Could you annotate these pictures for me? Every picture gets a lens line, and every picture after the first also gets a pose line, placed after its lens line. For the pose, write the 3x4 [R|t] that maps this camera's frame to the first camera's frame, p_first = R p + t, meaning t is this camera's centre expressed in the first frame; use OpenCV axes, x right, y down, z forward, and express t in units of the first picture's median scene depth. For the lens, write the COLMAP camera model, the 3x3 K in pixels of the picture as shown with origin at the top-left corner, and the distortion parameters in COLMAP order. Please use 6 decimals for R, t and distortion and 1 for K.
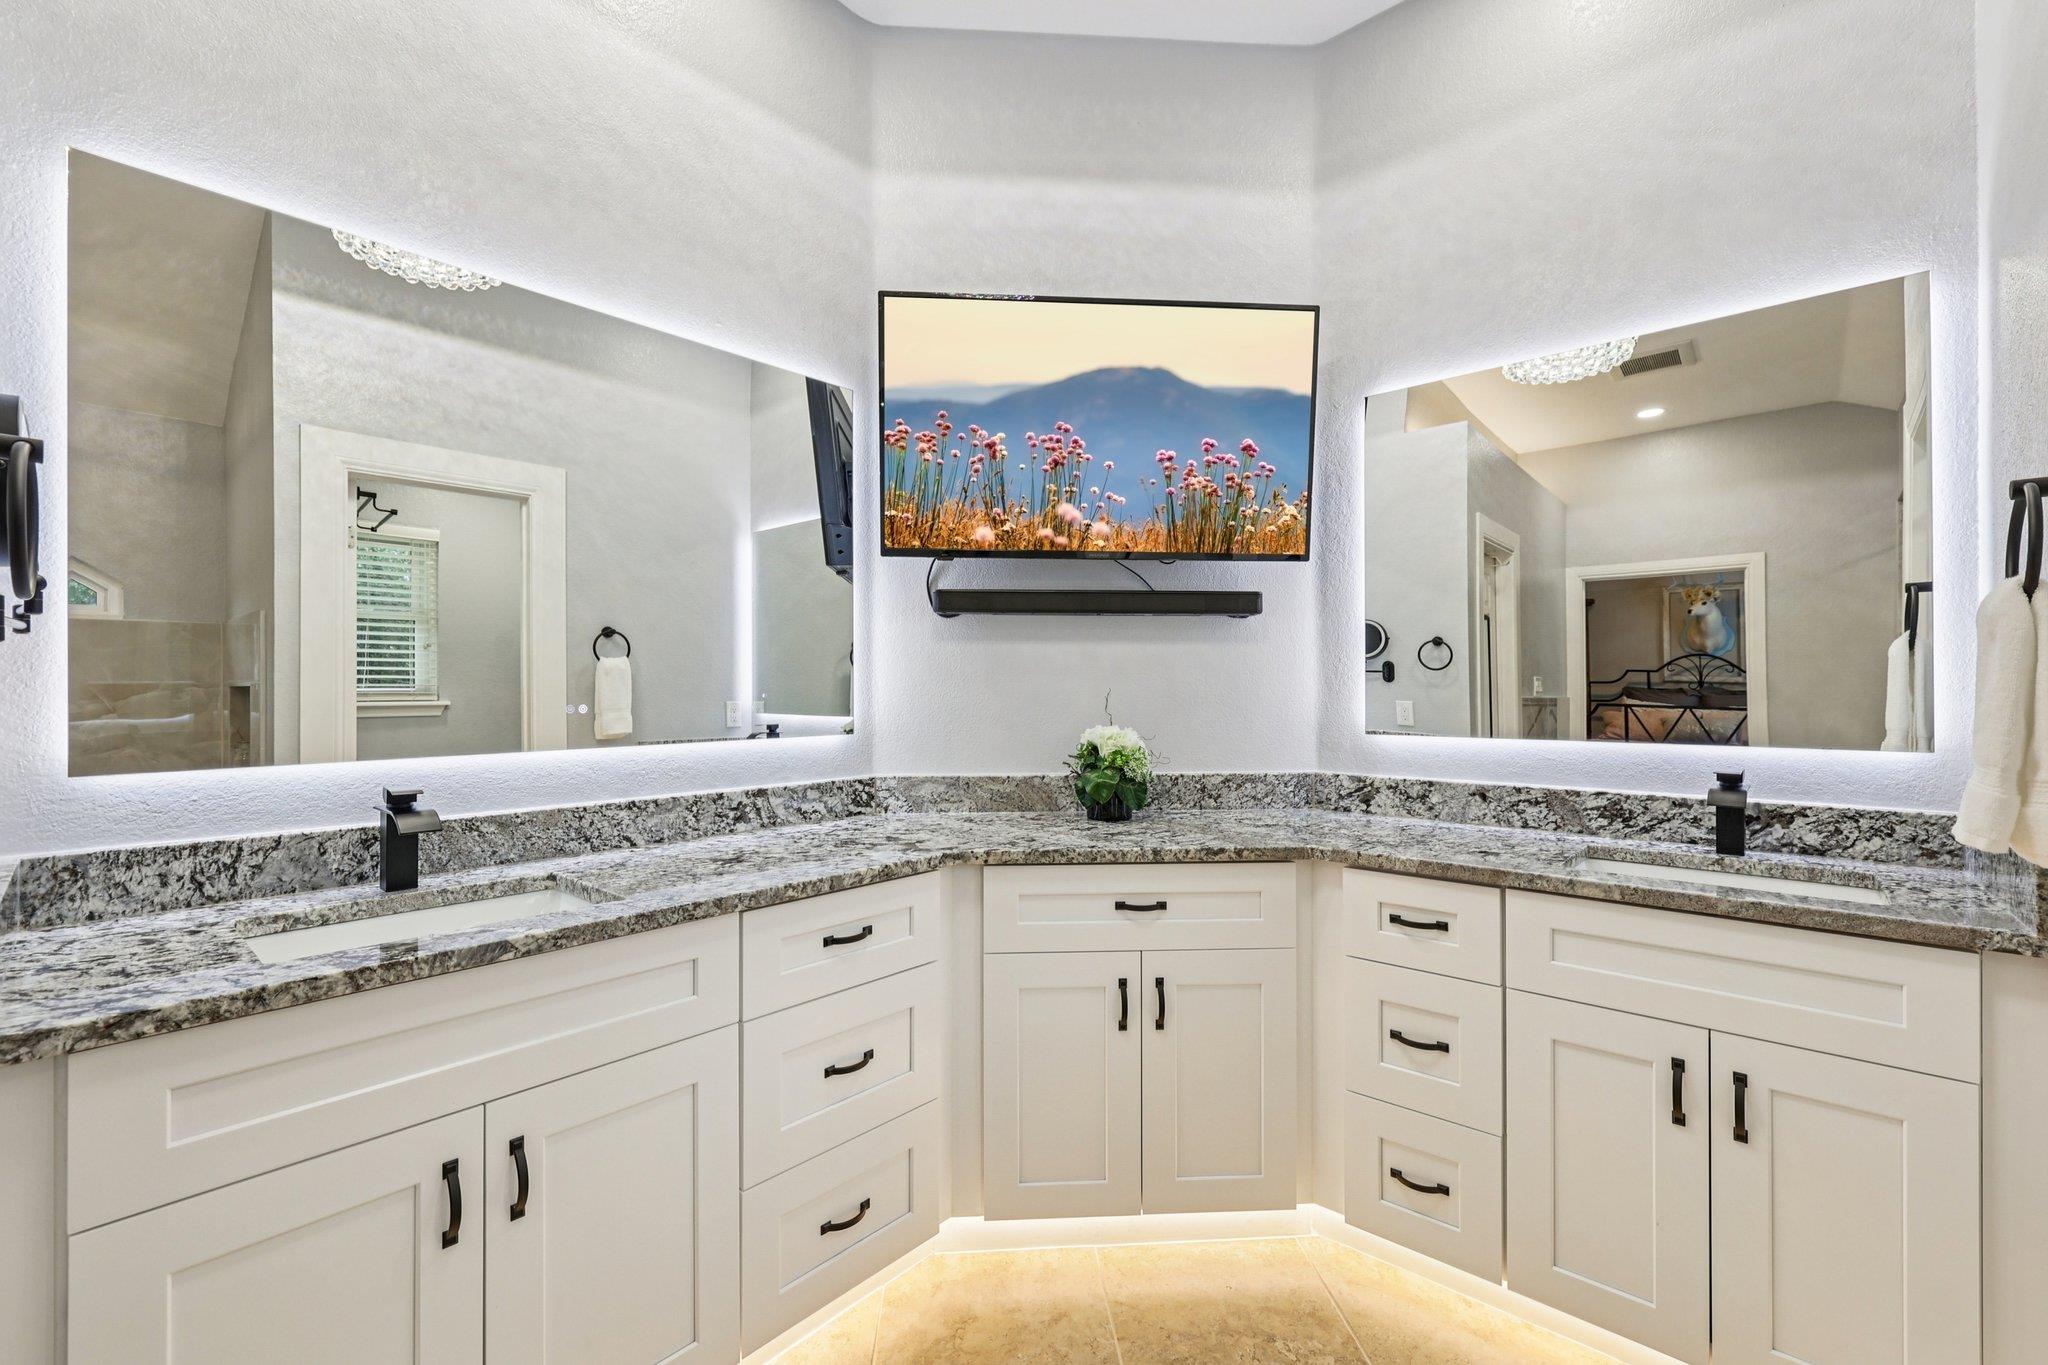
lens RADIAL K [[866.3, 0, 1016.4], [0, 866.3, 685.2], [0, 0, 1]] dist [-0.001053, 0.000657]
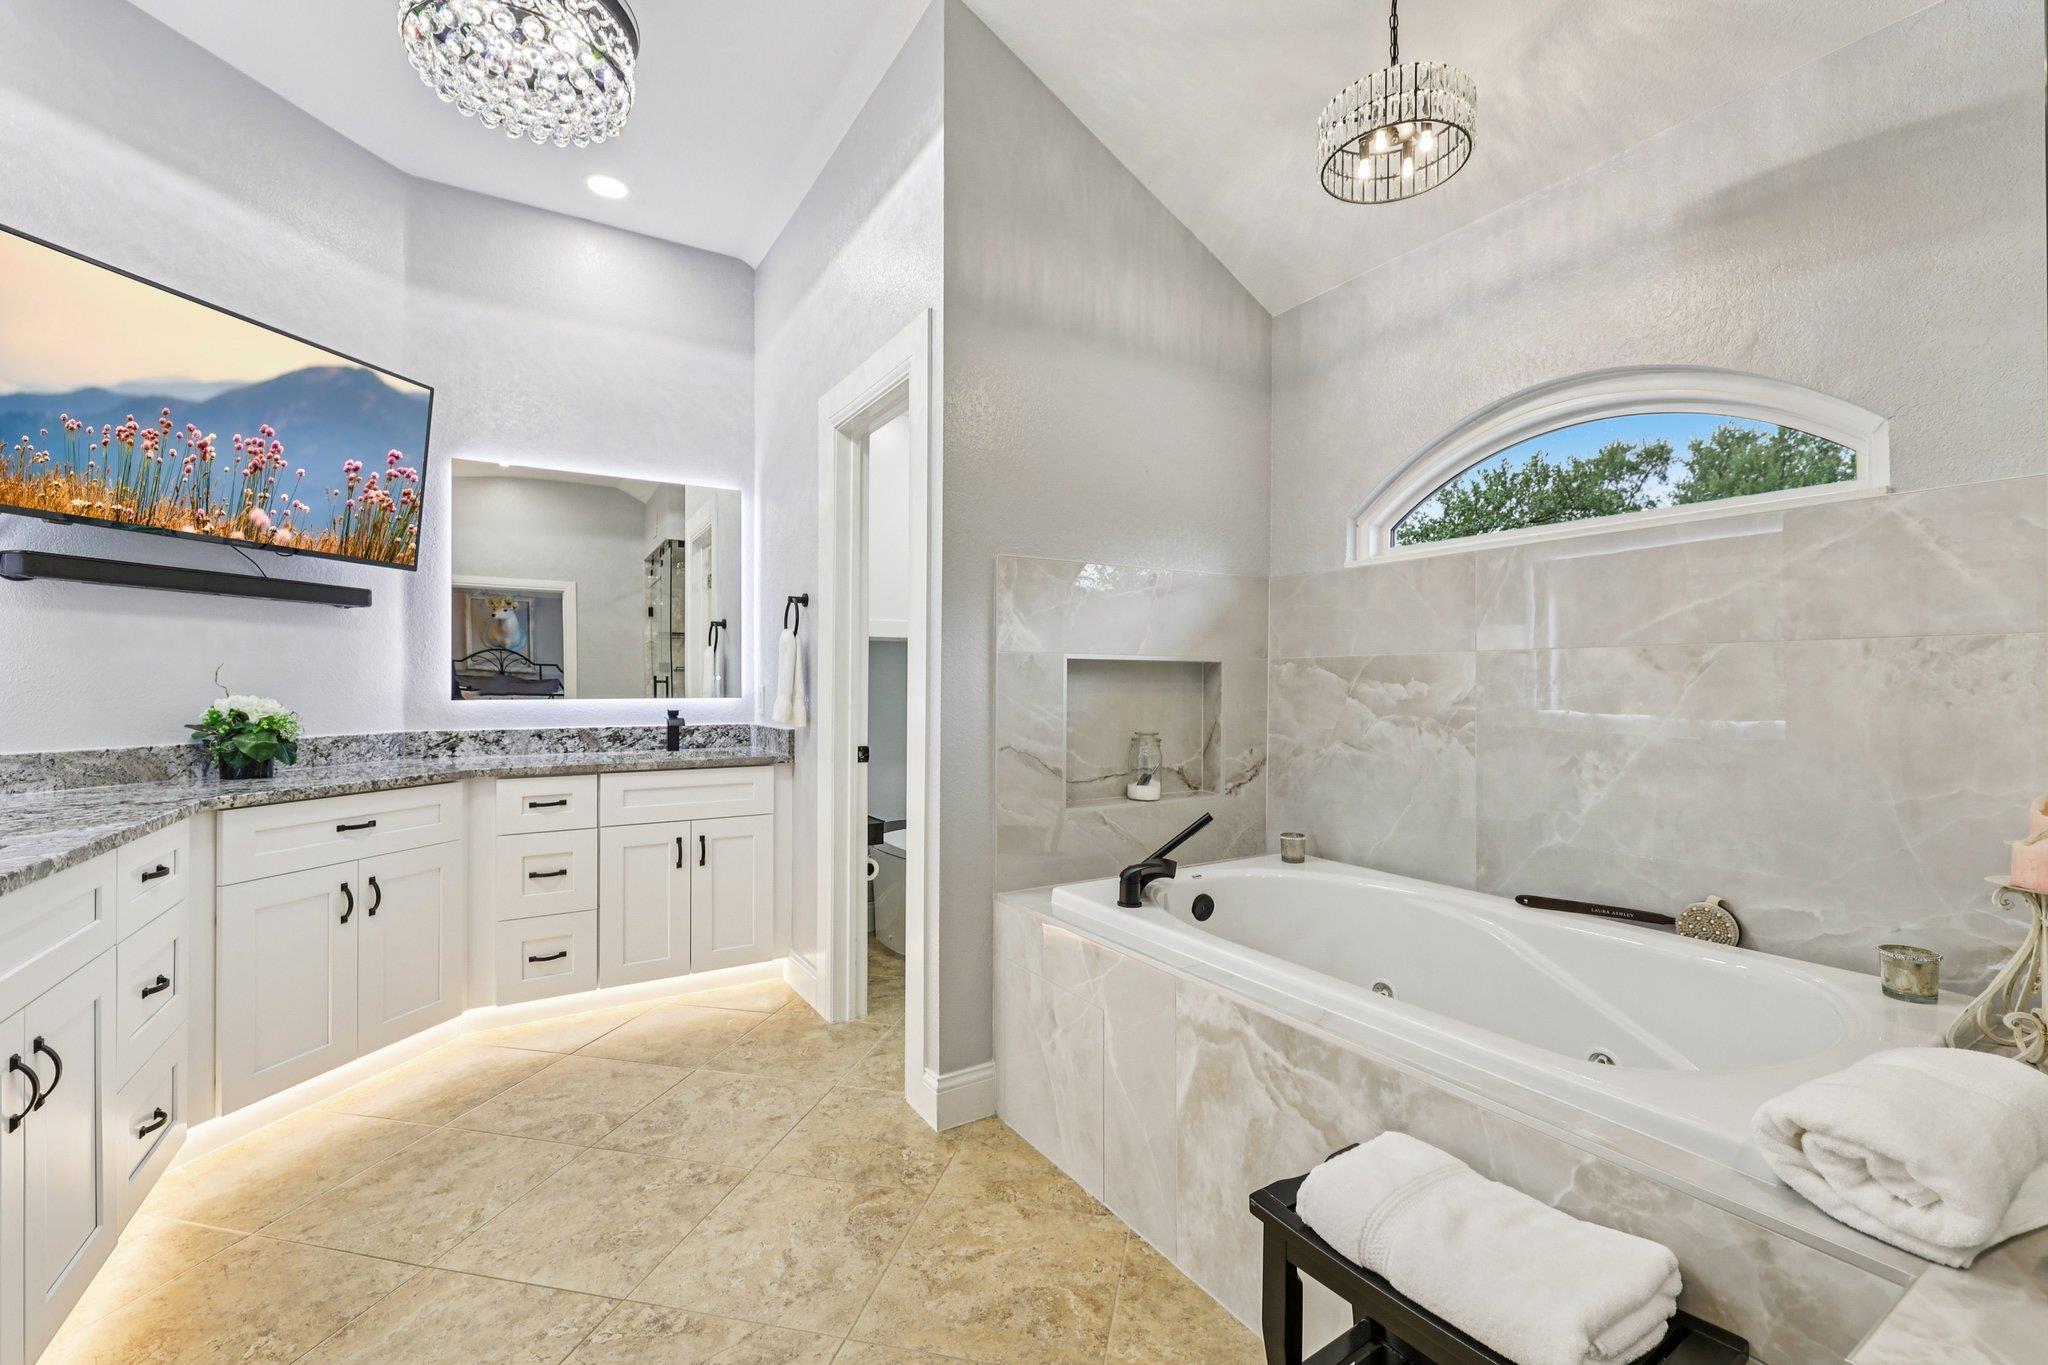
lens RADIAL K [[866.3, 0, 1034.4], [0, 866.3, 684.4], [0, 0, 1]] dist [-0.001053, 0.000657]
pose [[0.282935, 0.002017, 0.959137, -0.715582], [-0.006606, 0.999978, -0.000154, 0.026482], [-0.959116, -0.006293, 0.282943, -0.315047]]
